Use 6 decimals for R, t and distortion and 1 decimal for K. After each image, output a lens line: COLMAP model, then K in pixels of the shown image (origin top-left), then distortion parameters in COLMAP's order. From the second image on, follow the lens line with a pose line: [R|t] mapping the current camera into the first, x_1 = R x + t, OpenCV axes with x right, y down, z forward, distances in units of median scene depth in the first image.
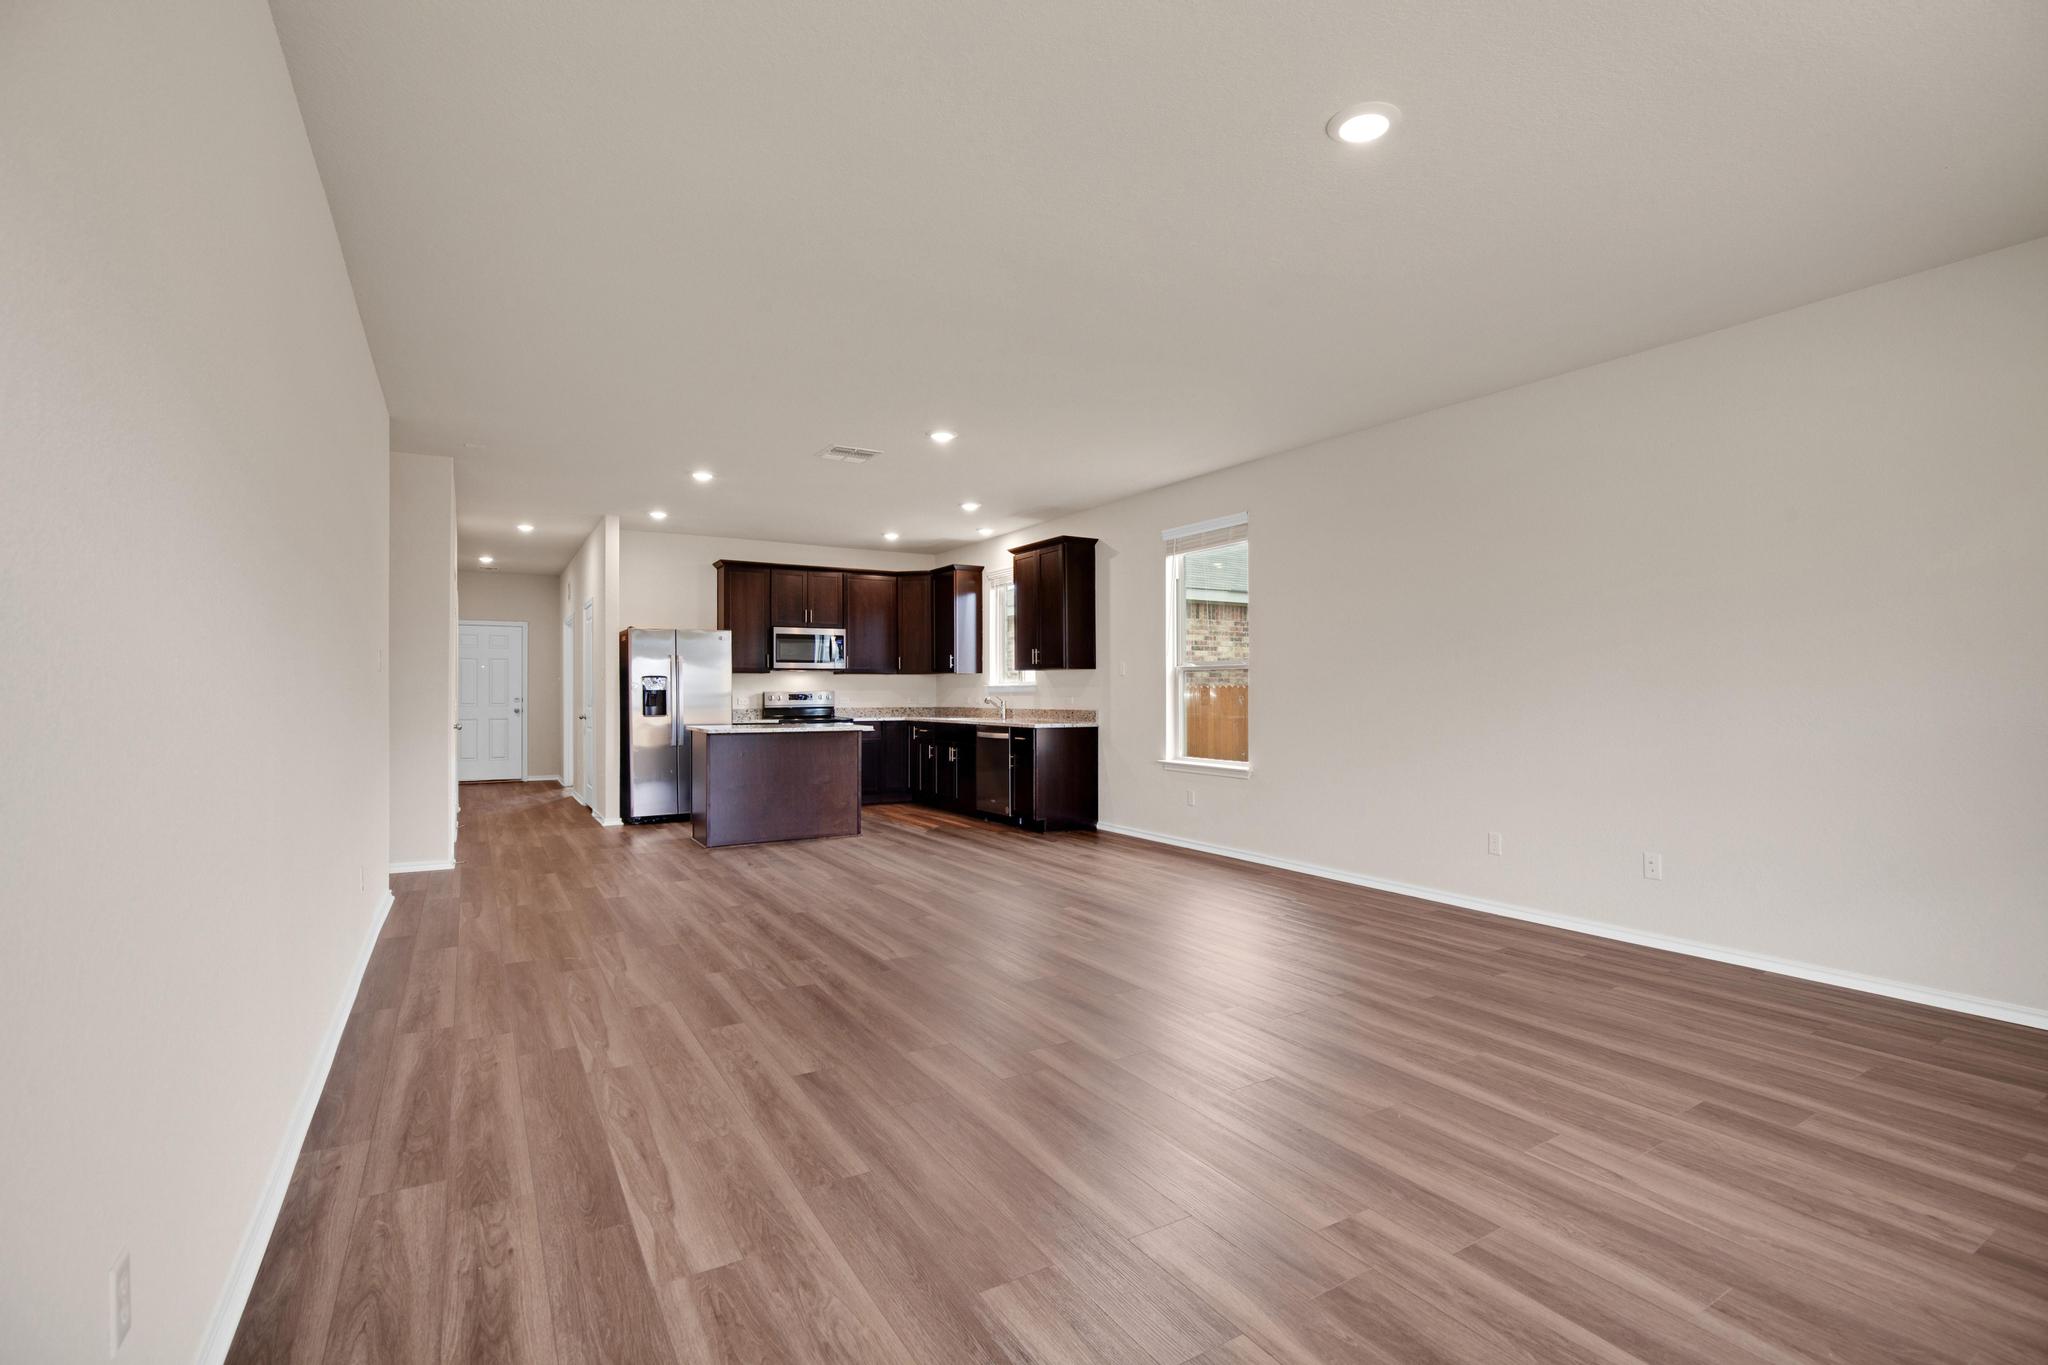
lens RADIAL K [[935.1, 0, 1033.2], [0, 935.1, 688.6], [0, 0, 1]] dist [-0.037323, 0.008473]
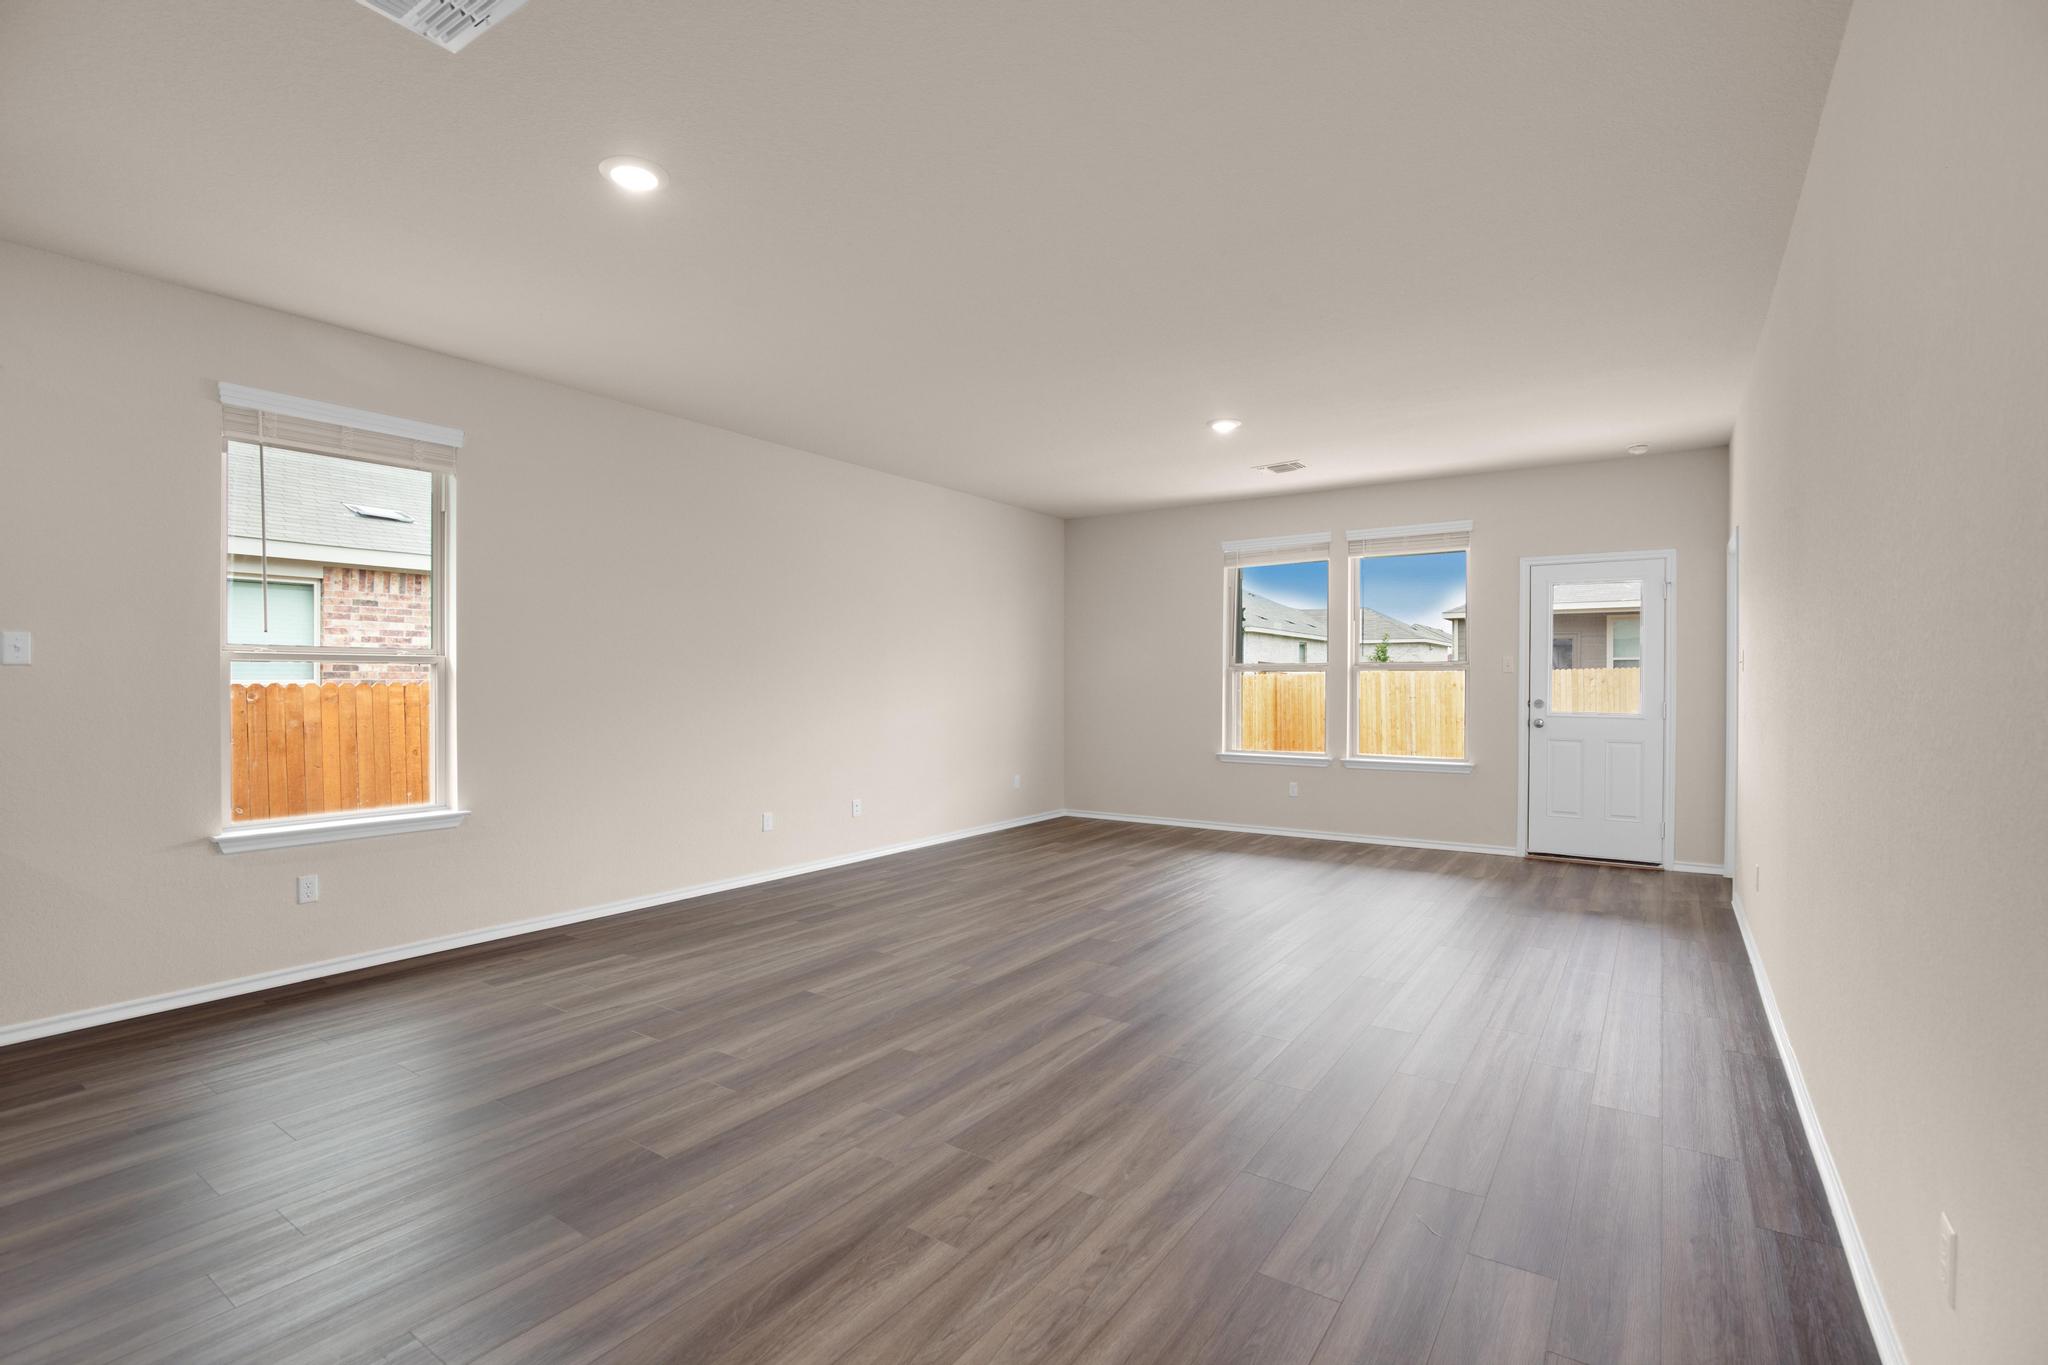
lens RADIAL K [[935.1, 0, 1033.2], [0, 935.1, 688.6], [0, 0, 1]] dist [-0.037323, 0.008473]
pose [[-0.415268, -0.001628, 0.909698, -0.378917], [0.002416, 0.999993, 0.002892, -0.002175], [-0.909696, 0.003399, -0.415261, 0.619824]]
